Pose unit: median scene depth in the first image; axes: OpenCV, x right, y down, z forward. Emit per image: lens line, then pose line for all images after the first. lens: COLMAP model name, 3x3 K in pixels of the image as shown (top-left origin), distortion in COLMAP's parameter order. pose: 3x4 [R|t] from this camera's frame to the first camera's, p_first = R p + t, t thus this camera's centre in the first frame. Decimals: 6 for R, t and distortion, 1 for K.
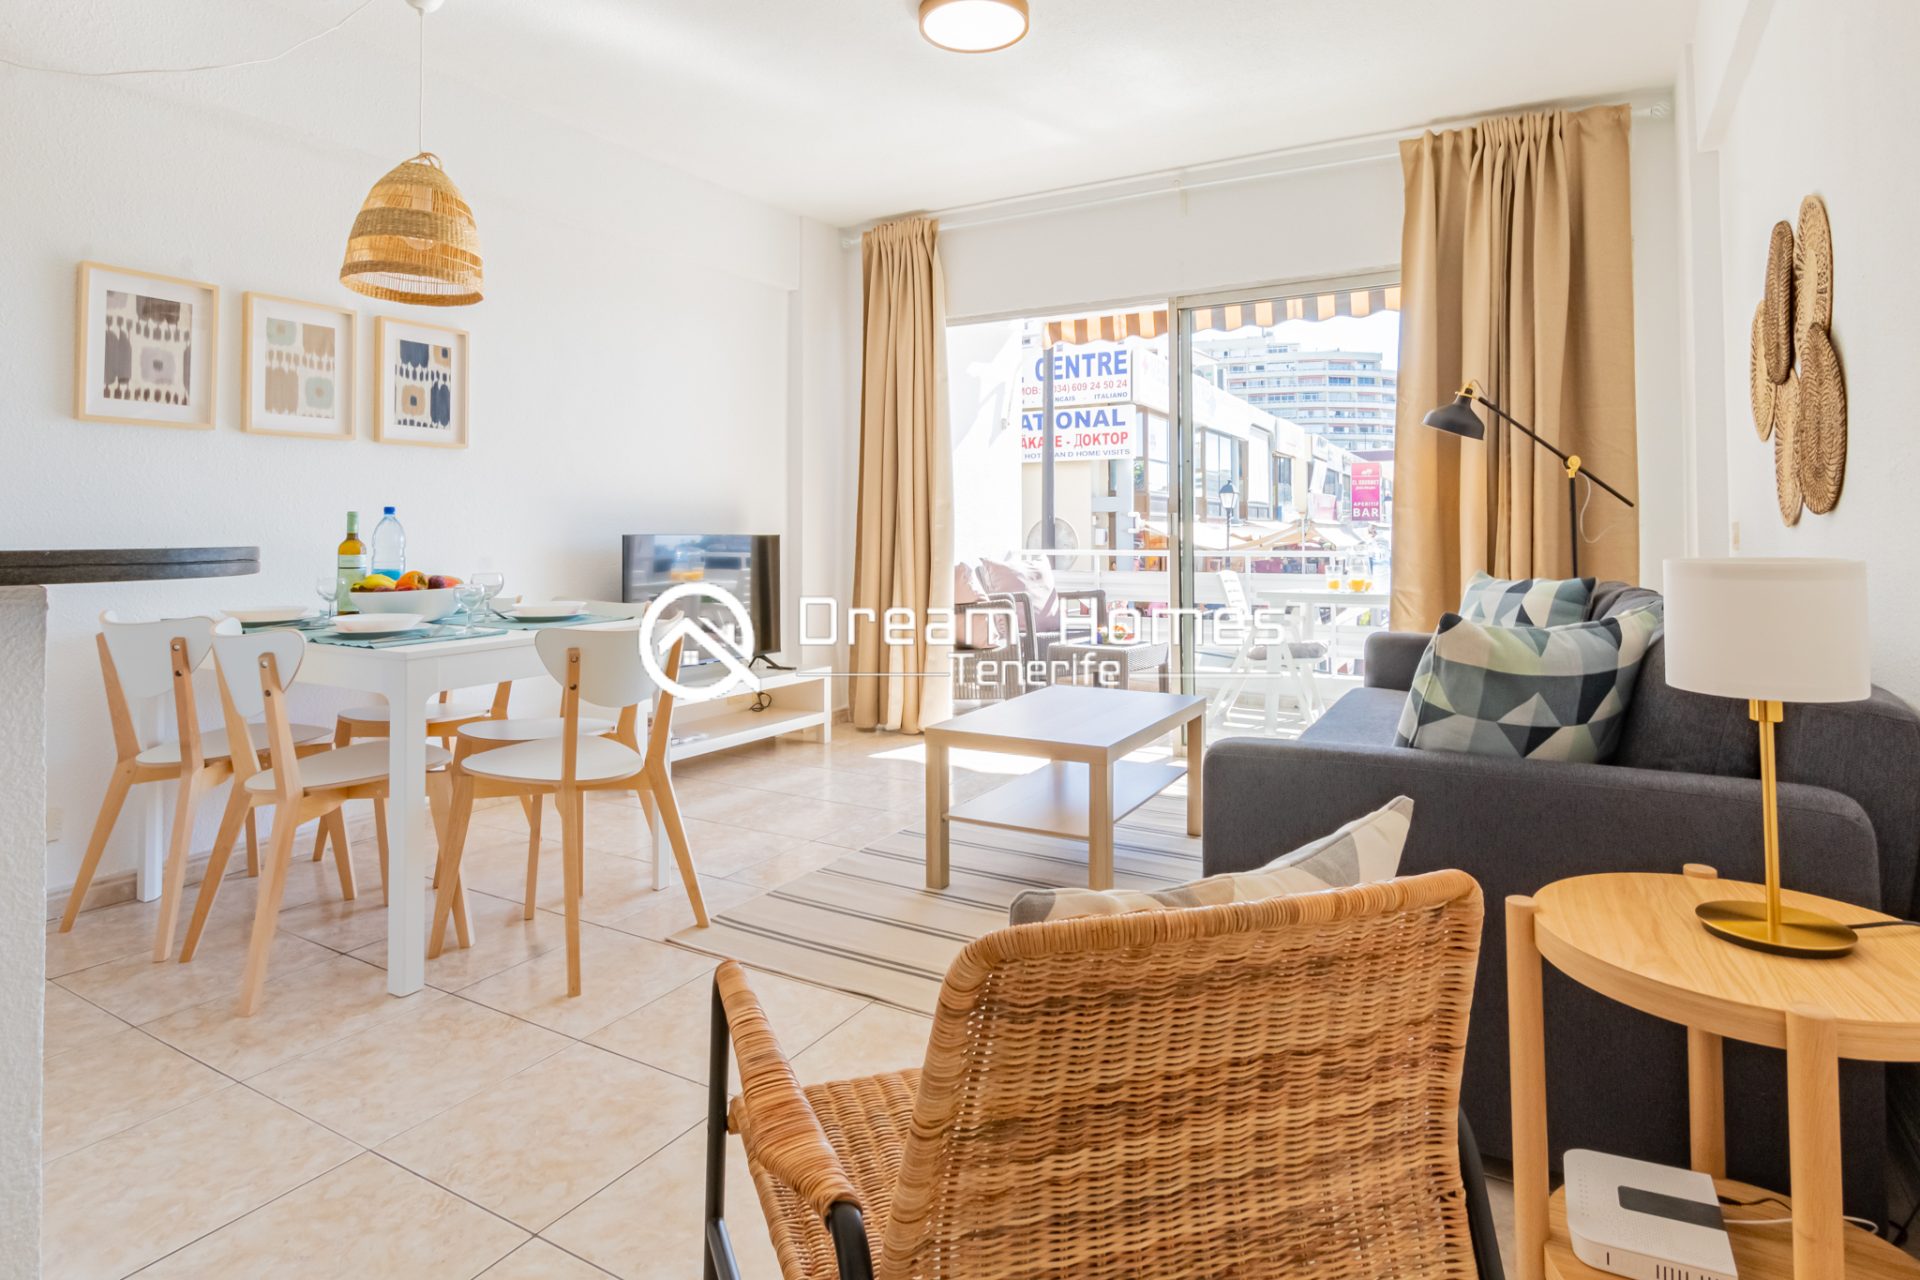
lens RADIAL K [[1019.6, 0, 962.8], [0, 1019.6, 511.7], [0, 0, 1]] dist [0.001463, -0.000436]
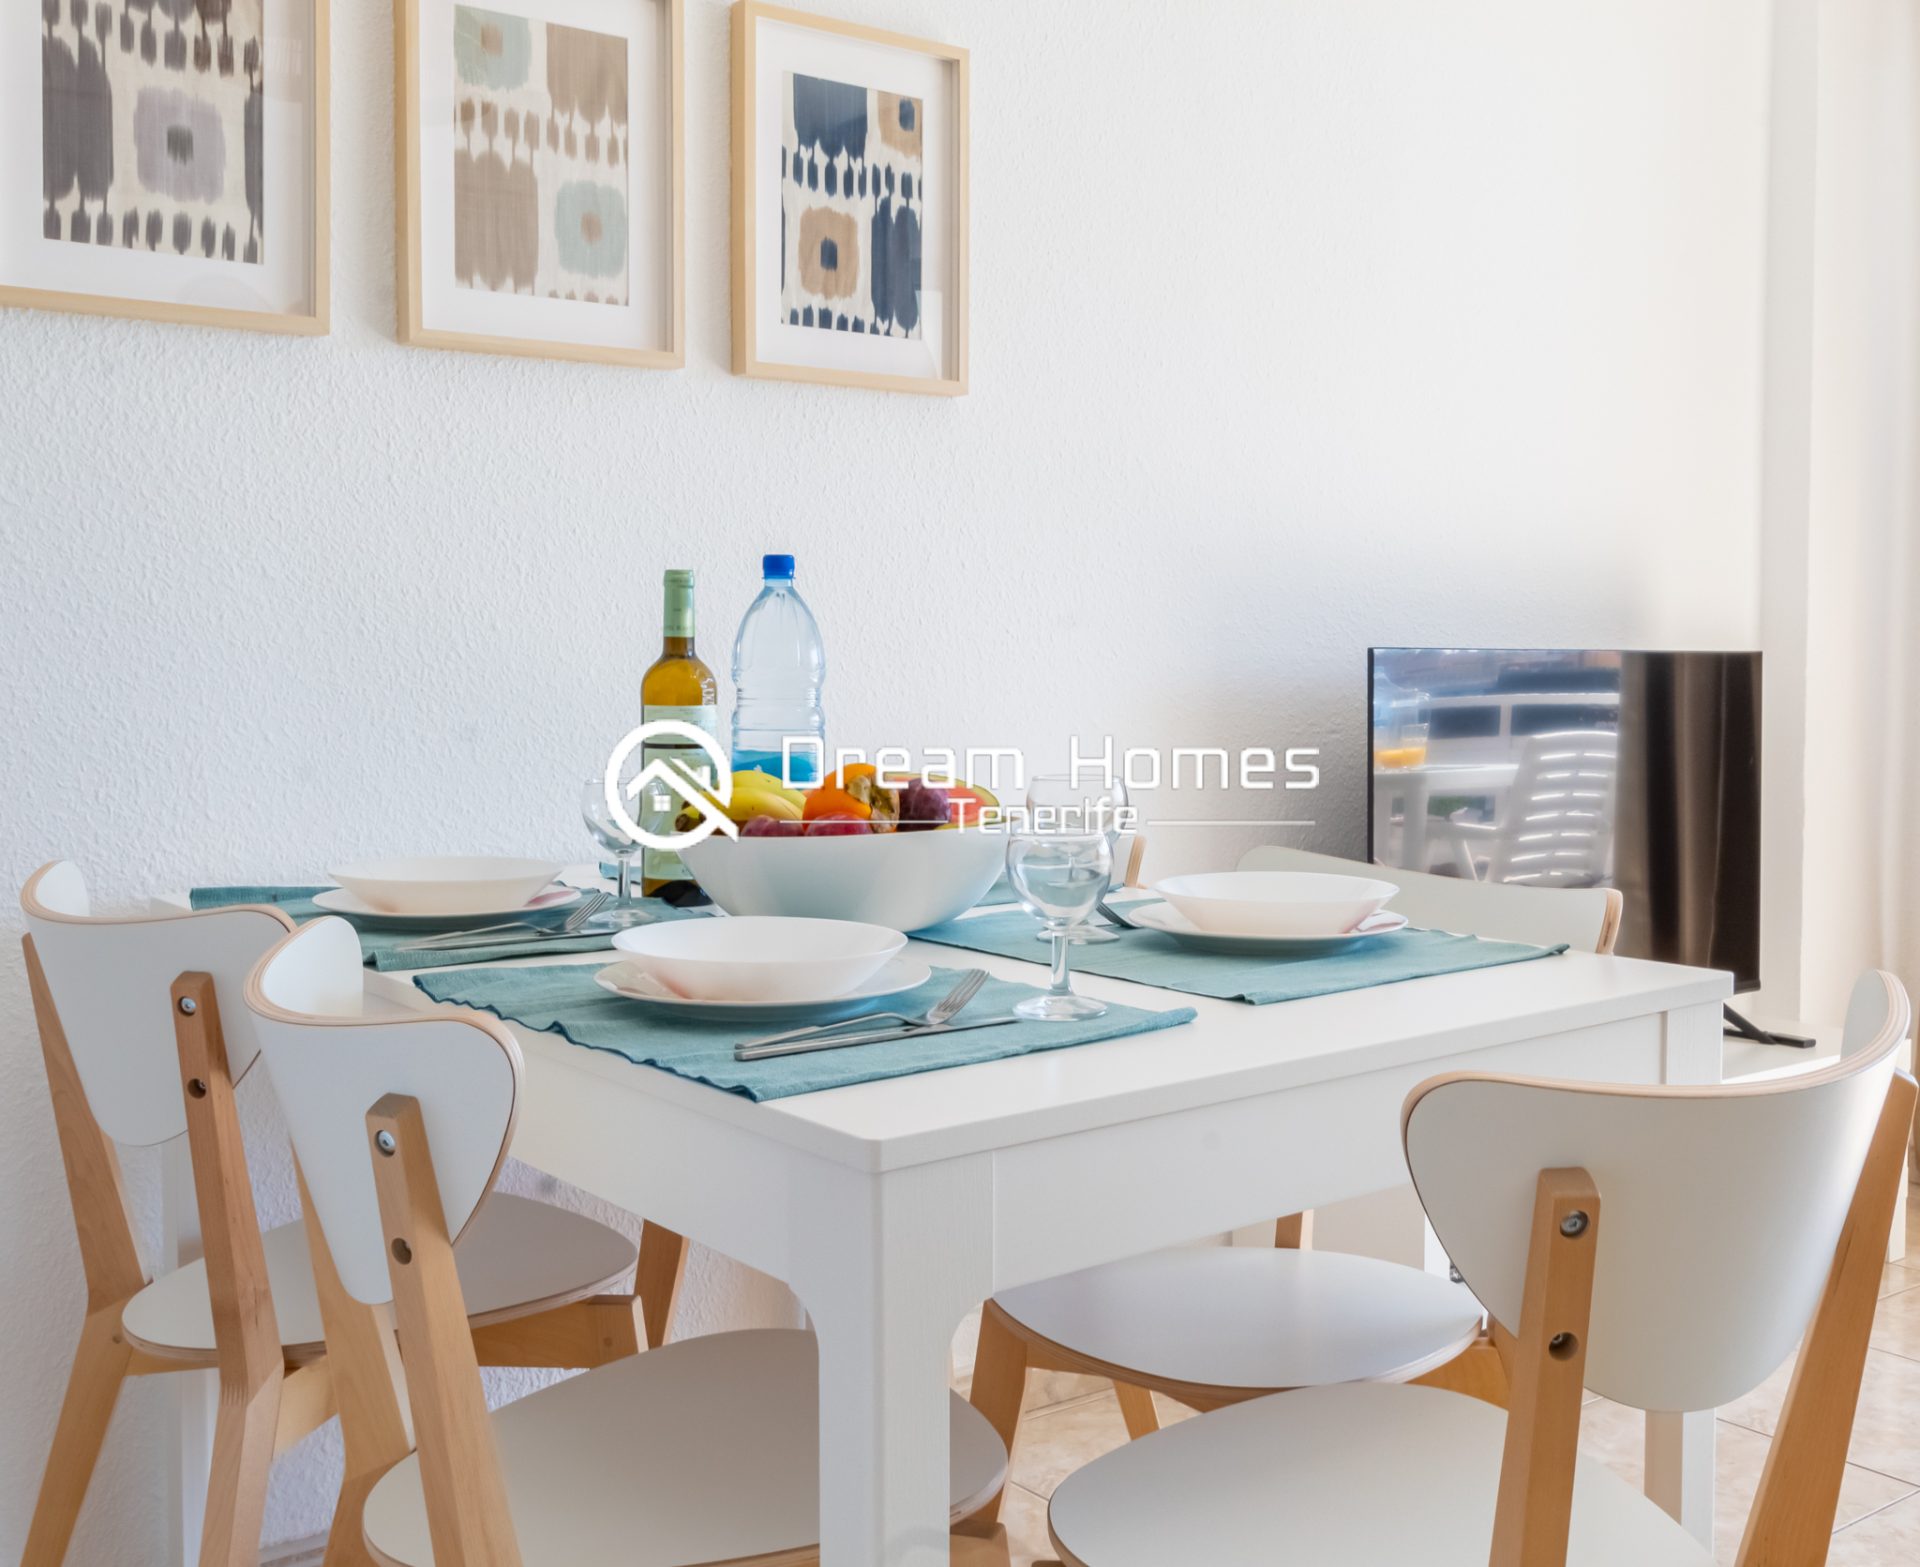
lens RADIAL K [[2064.0, 0, 999.7], [0, 2064.0, 738.6], [0, 0, 1]] dist [-0.008636, 0.023487]
pose [[0.926455, 0.023668, -0.375661, -0.213735], [0.001426, 0.997793, 0.066383, 0.007954], [0.376403, -0.062036, 0.924377, 0.357922]]
